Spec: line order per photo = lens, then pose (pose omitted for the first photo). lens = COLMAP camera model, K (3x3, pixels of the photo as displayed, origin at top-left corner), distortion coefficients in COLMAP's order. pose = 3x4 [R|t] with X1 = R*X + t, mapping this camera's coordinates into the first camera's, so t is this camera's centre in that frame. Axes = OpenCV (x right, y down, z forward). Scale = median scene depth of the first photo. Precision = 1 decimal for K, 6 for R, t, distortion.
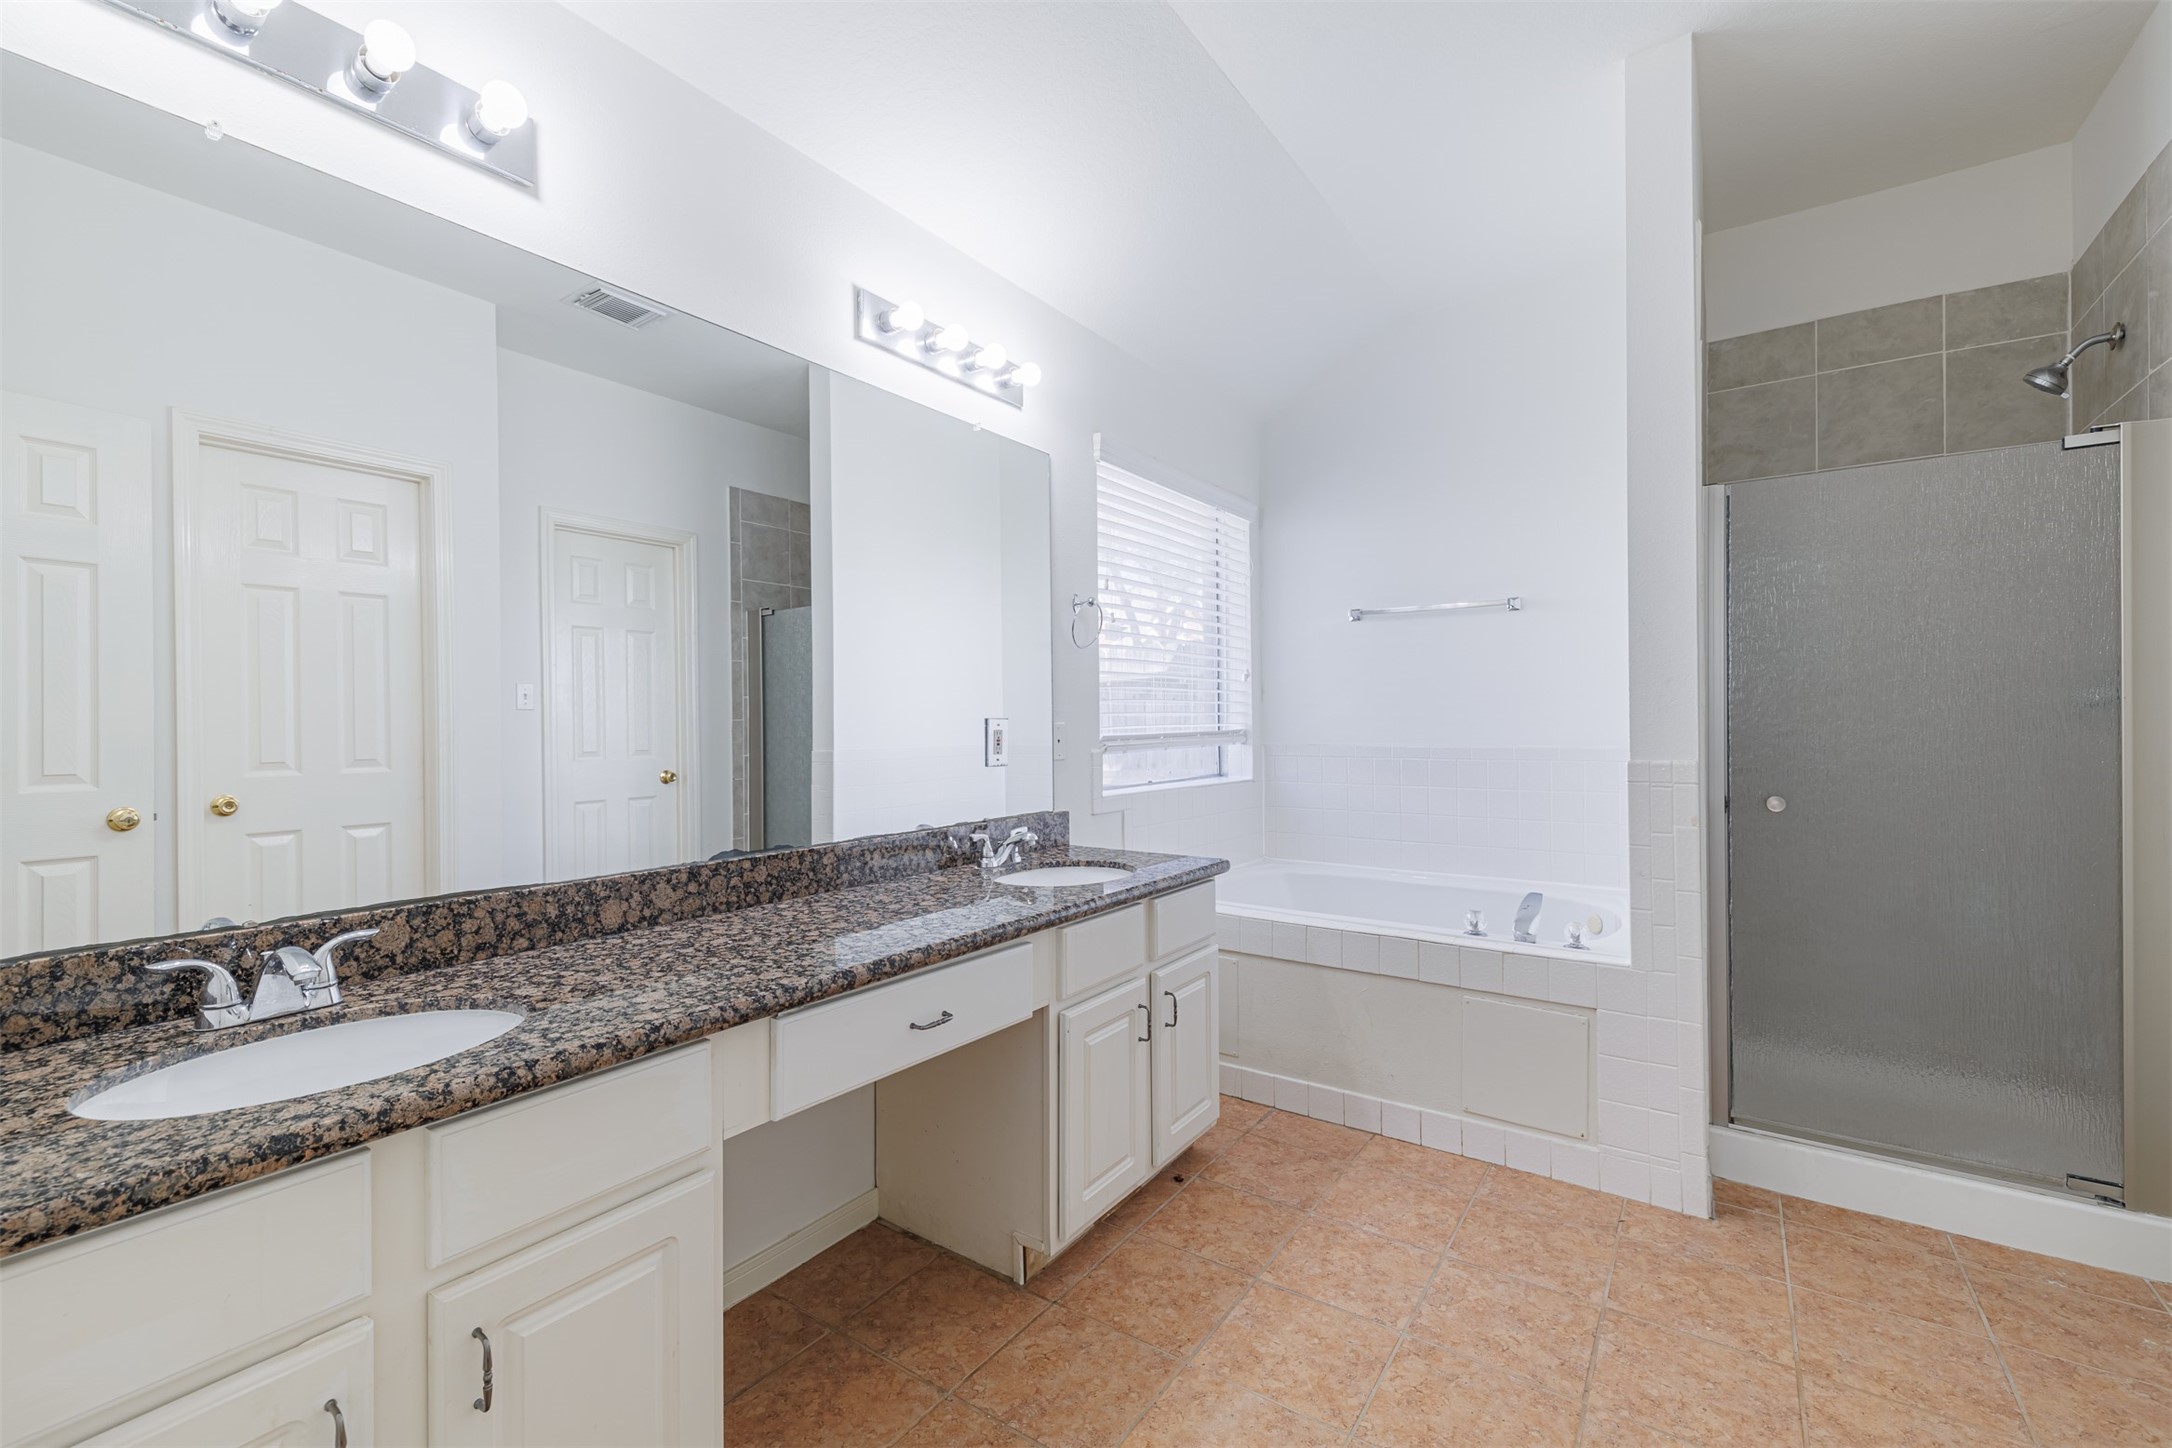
lens RADIAL K [[936.6, 0, 1094.6], [0, 936.6, 719.9], [0, 0, 1]] dist [0.003030, -0.000138]
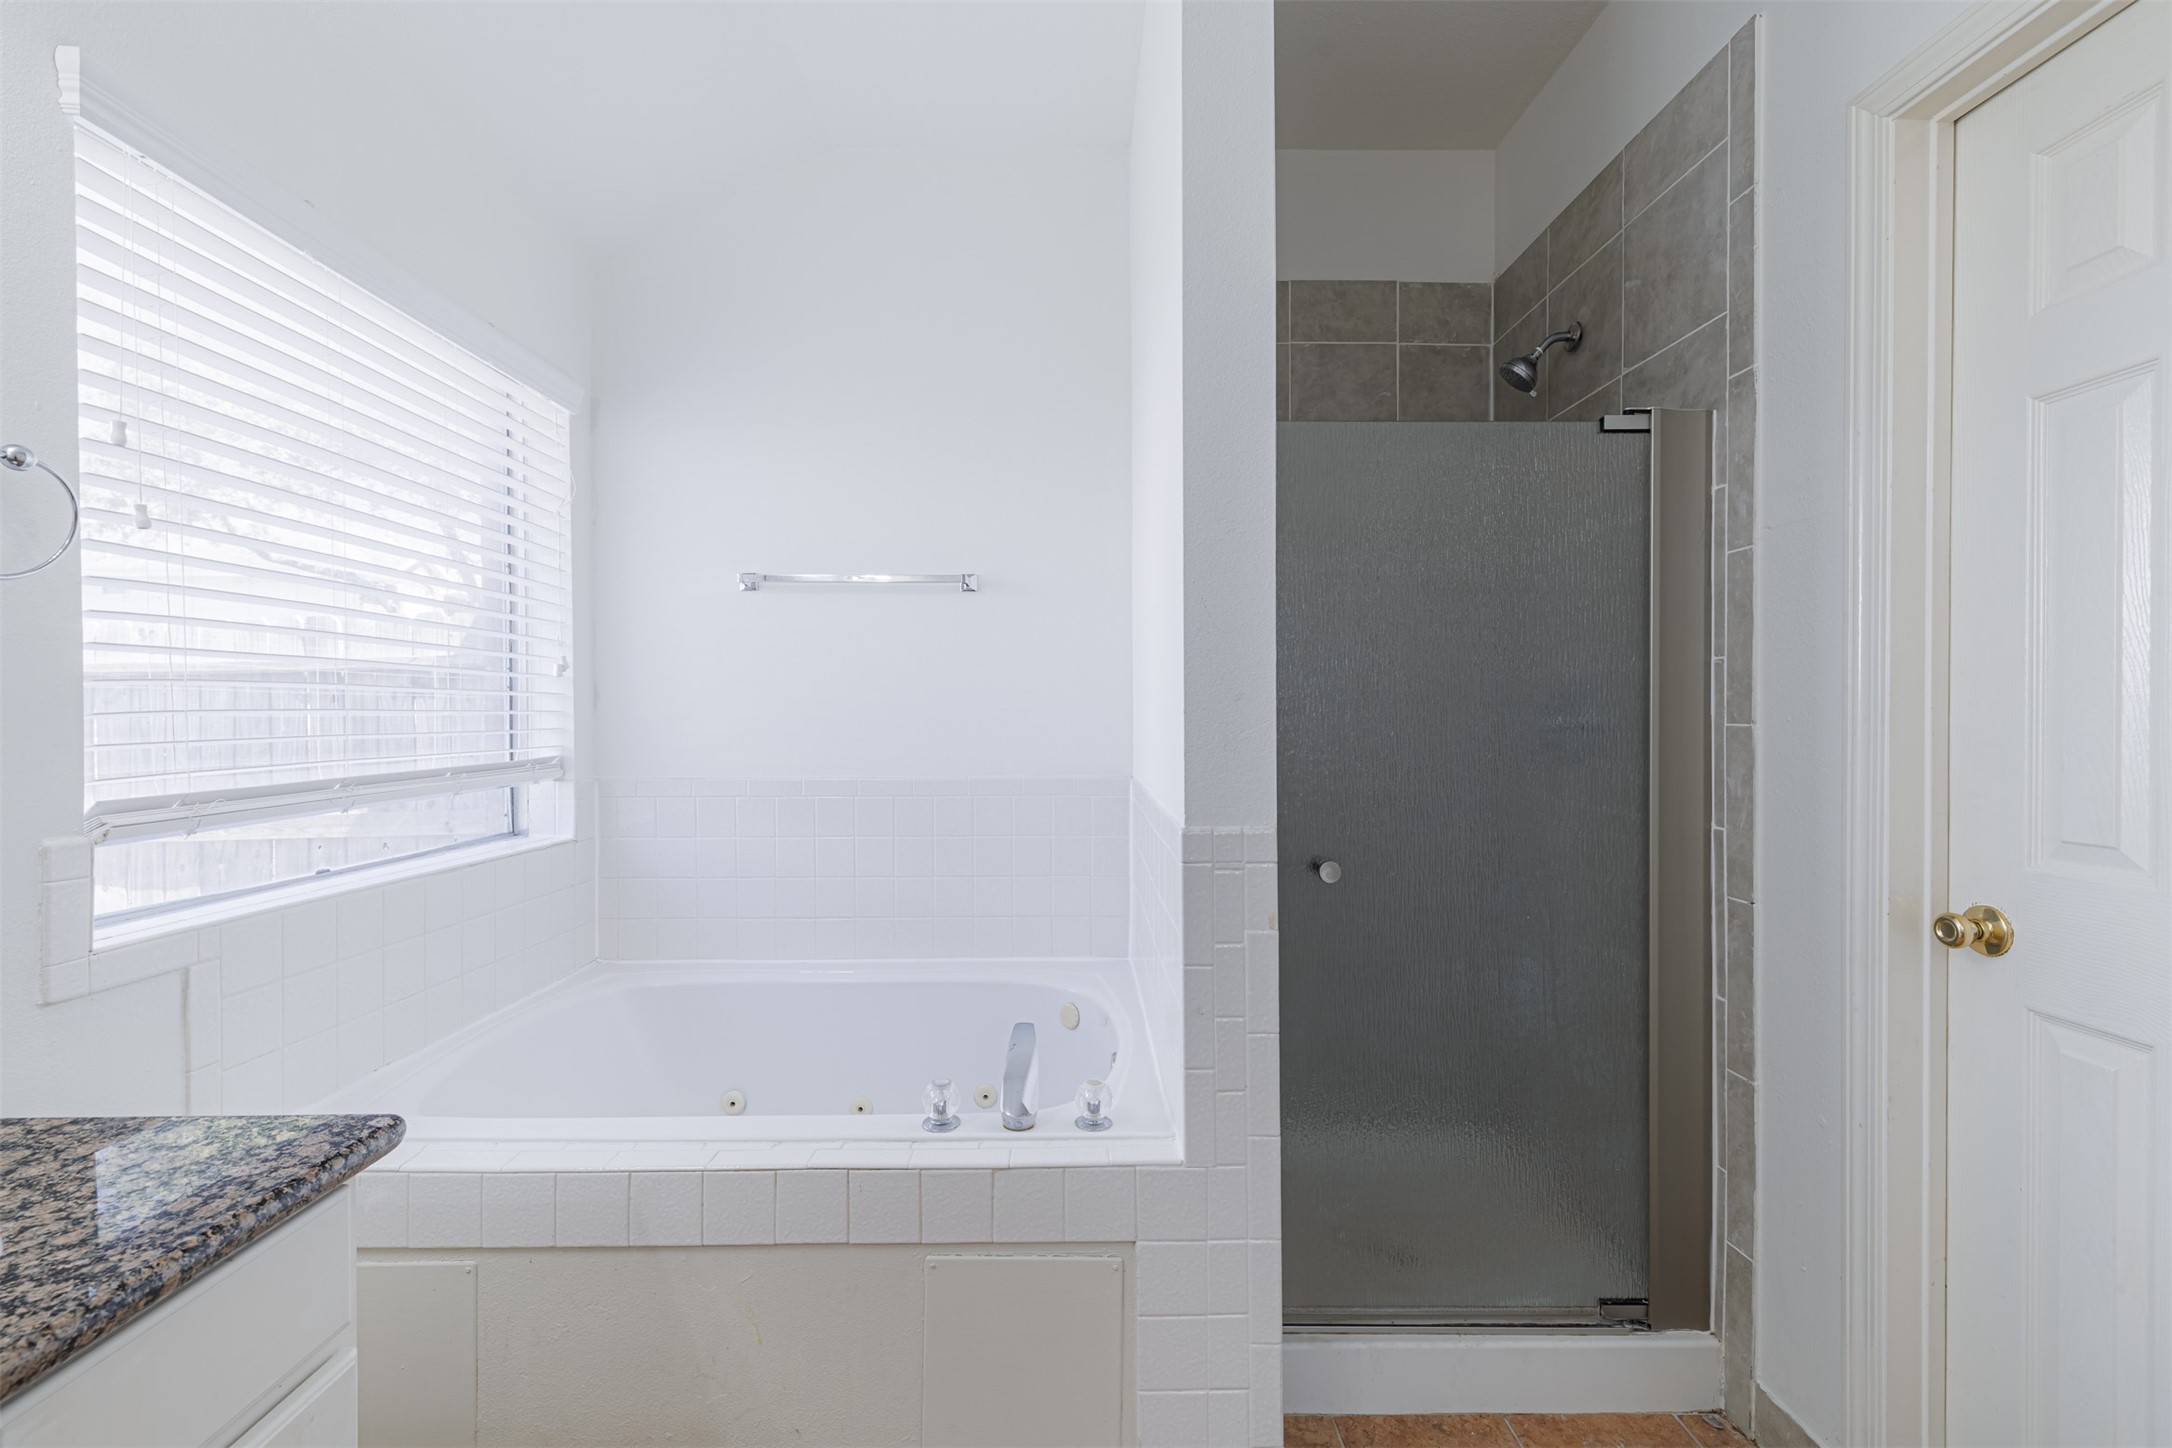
lens RADIAL K [[936.6, 0, 1077.9], [0, 936.6, 730.4], [0, 0, 1]] dist [0.003030, -0.000138]
pose [[0.831682, -0.001669, 0.555249, 0.153536], [-0.006811, 0.999890, 0.013207, -0.025398], [-0.555210, -0.014766, 0.831579, 0.472068]]
